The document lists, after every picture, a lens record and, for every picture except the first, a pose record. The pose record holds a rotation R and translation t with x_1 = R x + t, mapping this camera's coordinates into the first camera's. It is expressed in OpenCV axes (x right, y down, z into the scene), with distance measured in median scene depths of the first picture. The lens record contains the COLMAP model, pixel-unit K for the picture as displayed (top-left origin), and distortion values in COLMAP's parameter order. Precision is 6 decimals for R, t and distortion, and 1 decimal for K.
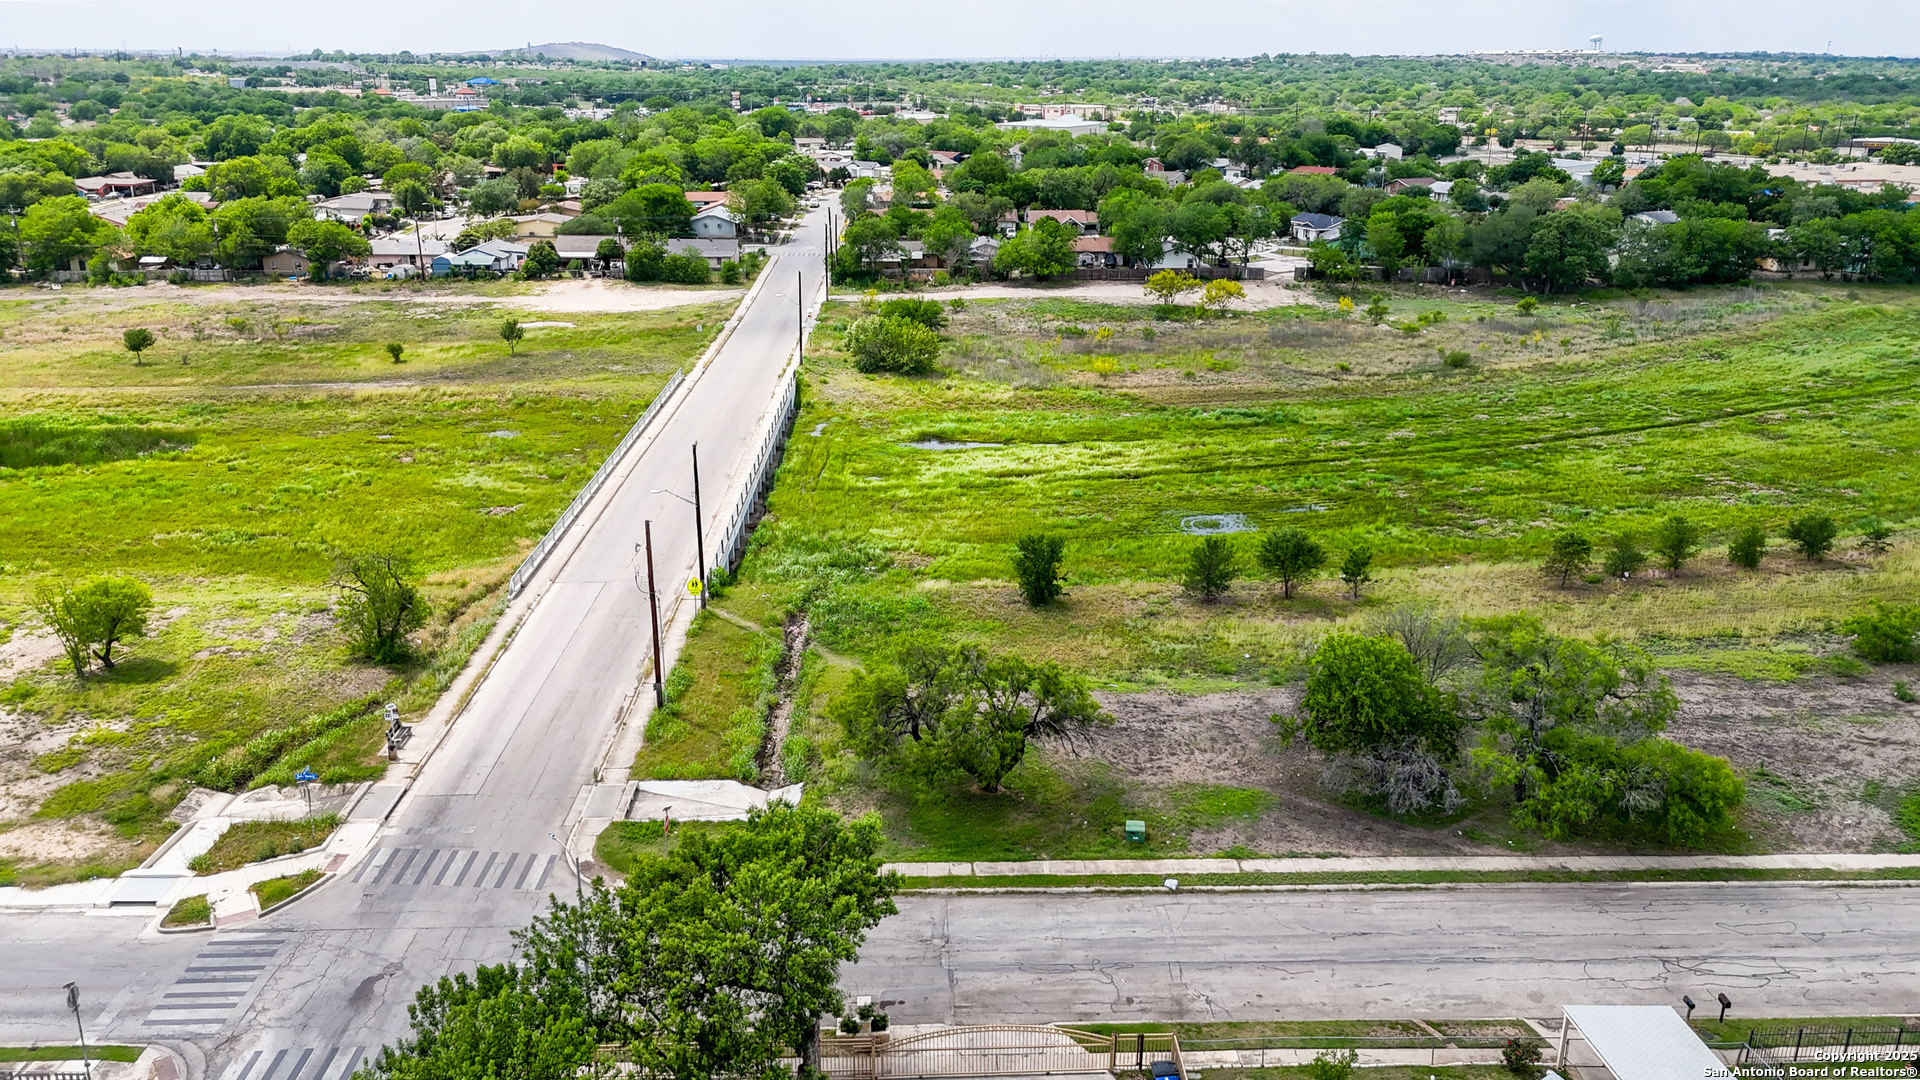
lens RADIAL K [[1431.3, 0, 960.0], [0, 1431.3, 540.0], [0, 0, 1]] dist [0.081836, -0.091321]
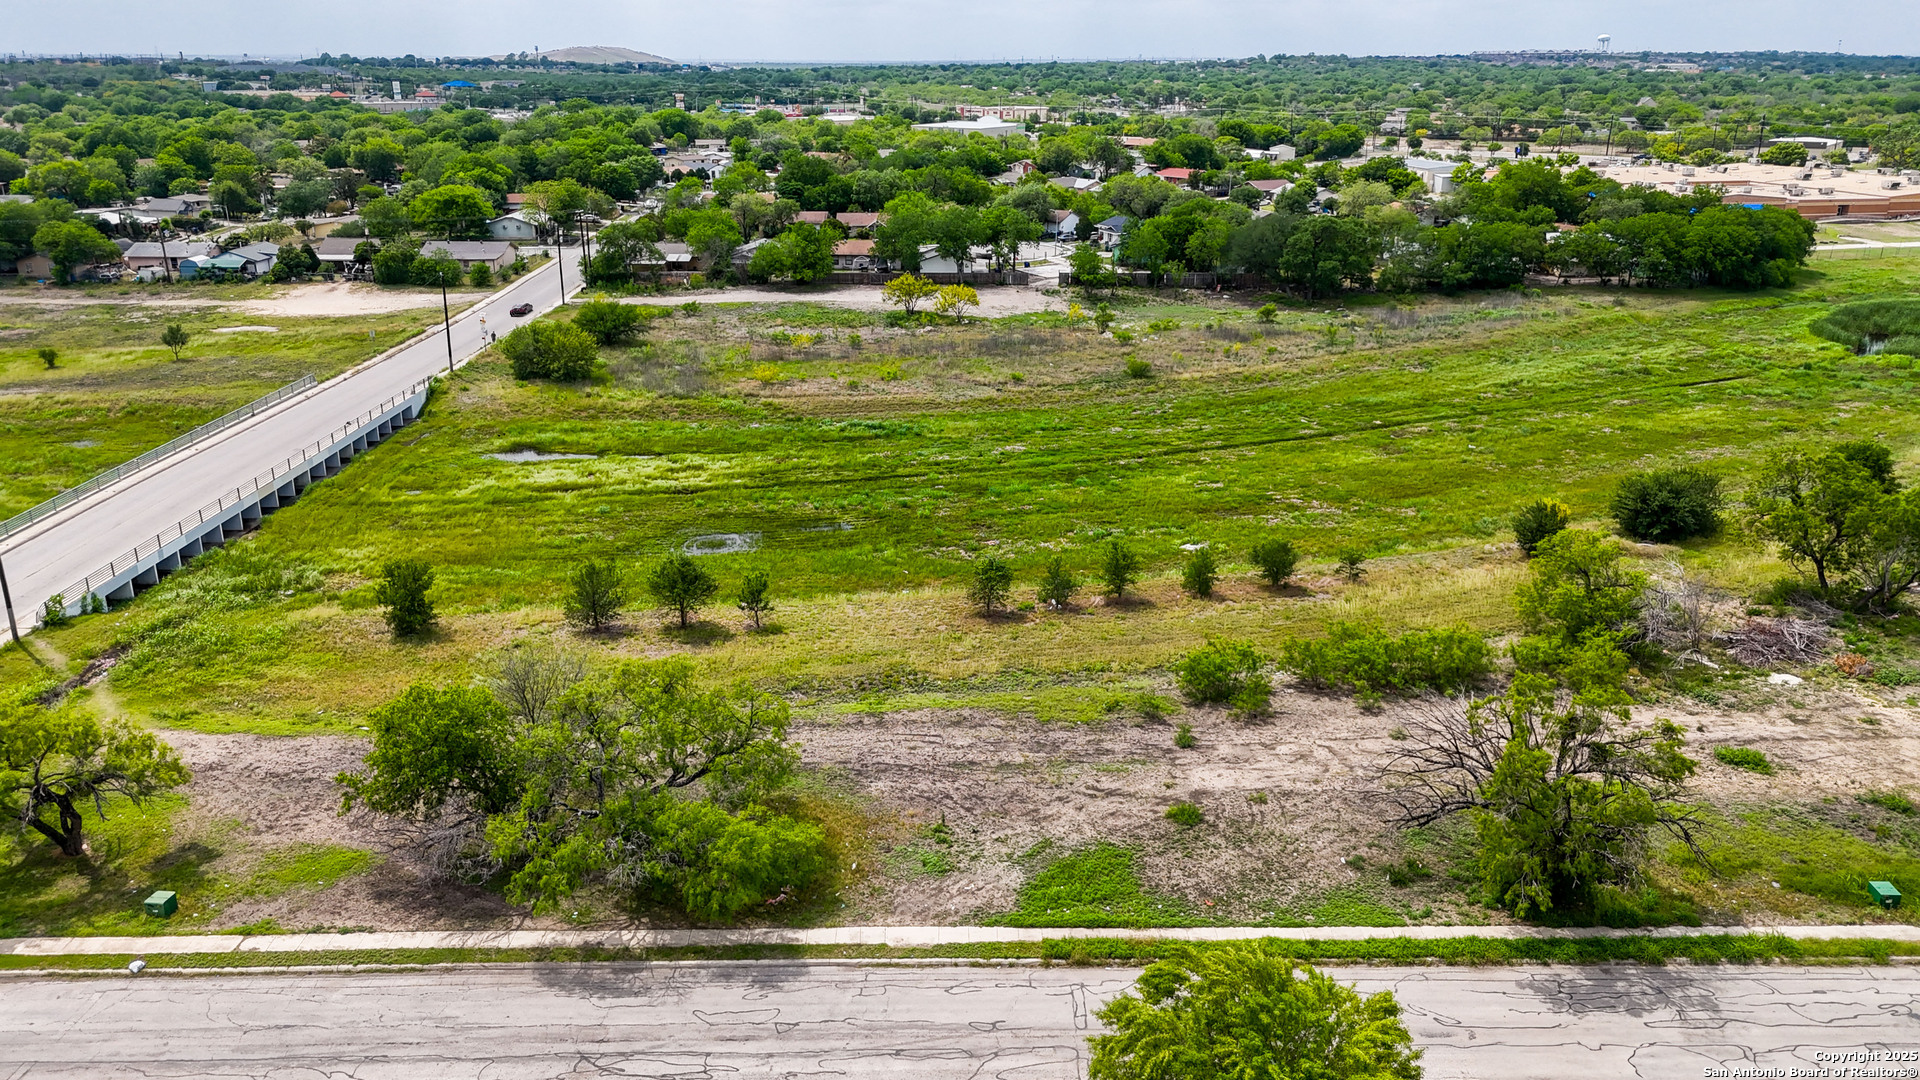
lens RADIAL K [[1419.1, 0, 962.3], [0, 1419.1, 543.2], [0, 0, 1]] dist [0.075026, -0.076048]
pose [[0.999829, 0.003118, -0.018229, 0.241062], [-0.003059, 0.999990, 0.003265, -0.010279], [0.018239, -0.003209, 0.999829, 0.039727]]
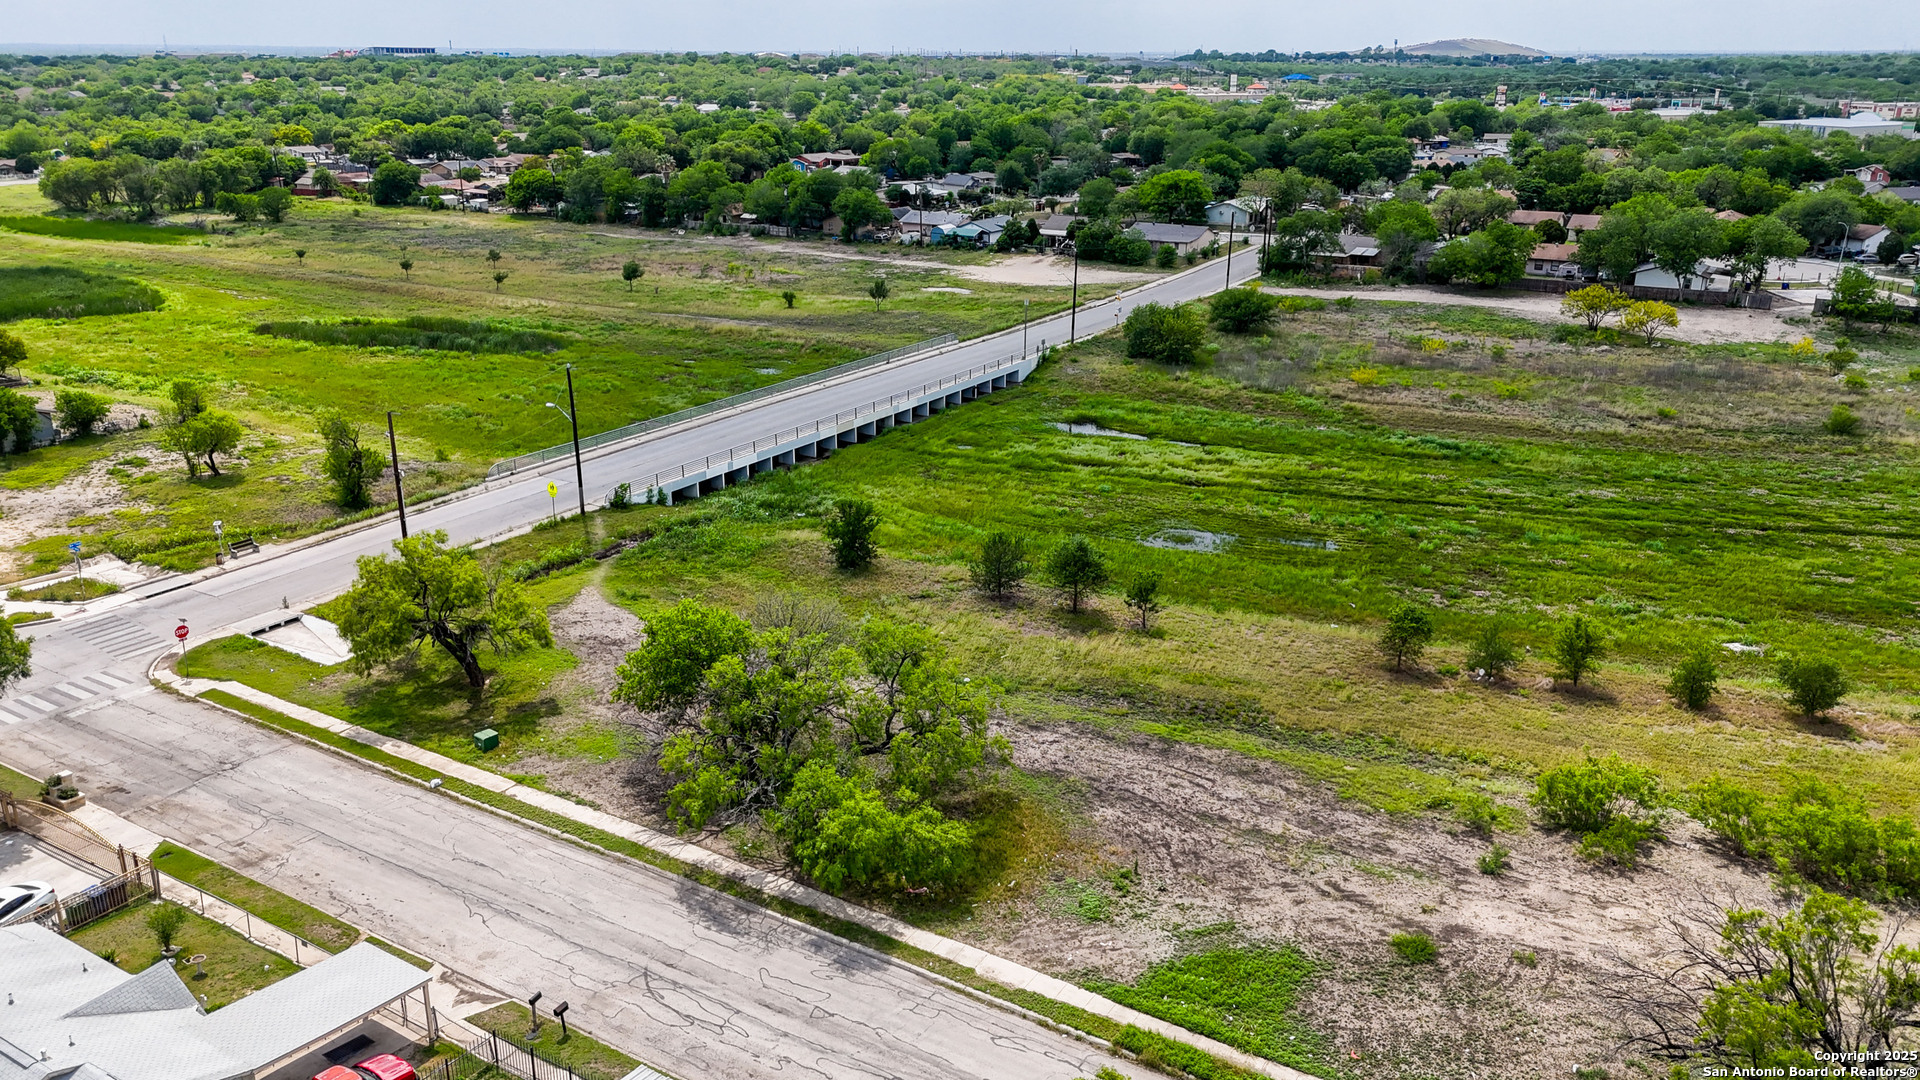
lens RADIAL K [[1409.8, 0, 962.4], [0, 1409.8, 546.5], [0, 0, 1]] dist [0.076801, -0.080401]
pose [[0.836528, 0.177632, -0.518332, 0.356752], [-0.172527, 0.983265, 0.058526, -0.023771], [0.520053, 0.040467, 0.853175, 0.101887]]
